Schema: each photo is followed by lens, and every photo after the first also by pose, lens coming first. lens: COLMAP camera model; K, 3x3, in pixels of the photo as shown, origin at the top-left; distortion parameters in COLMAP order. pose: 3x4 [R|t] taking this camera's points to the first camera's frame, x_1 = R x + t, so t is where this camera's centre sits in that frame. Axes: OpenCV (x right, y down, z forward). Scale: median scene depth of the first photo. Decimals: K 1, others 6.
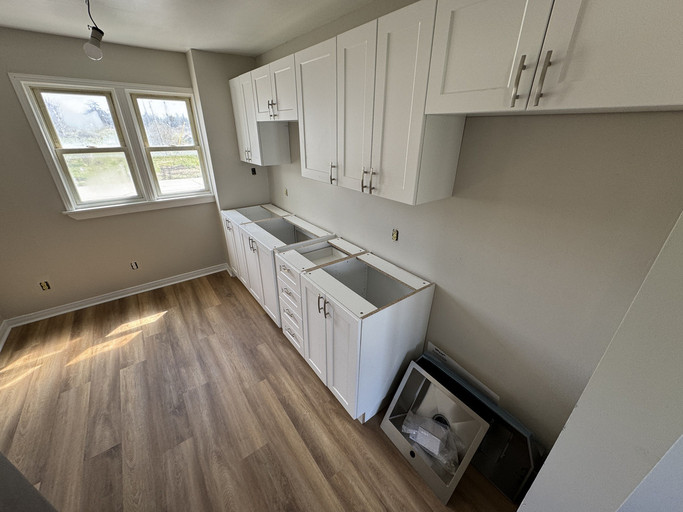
lens RADIAL K [[269.9, 0, 341.5], [0, 269.9, 256.0], [0, 0, 1]] dist [-0.001285, -0.000361]
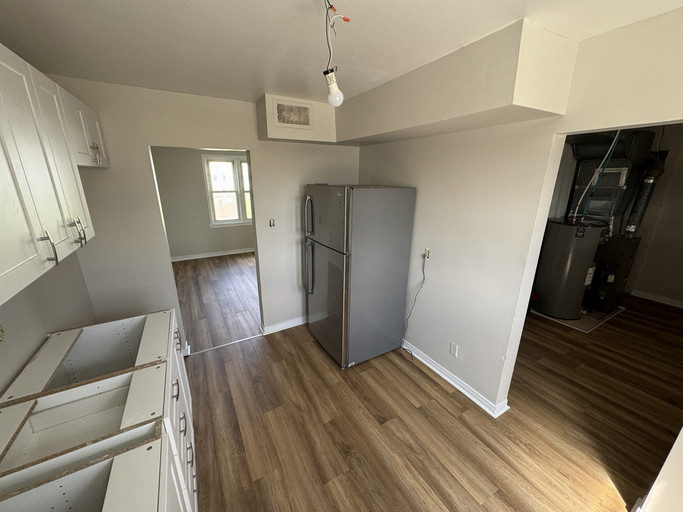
lens RADIAL K [[269.9, 0, 341.5], [0, 269.9, 256.0], [0, 0, 1]] dist [-0.001285, -0.000361]
pose [[-0.992137, -0.051418, 0.114104, -0.672367], [0.036935, 0.750808, 0.659487, -0.607081], [-0.119580, 0.658516, -0.743005, 1.278697]]
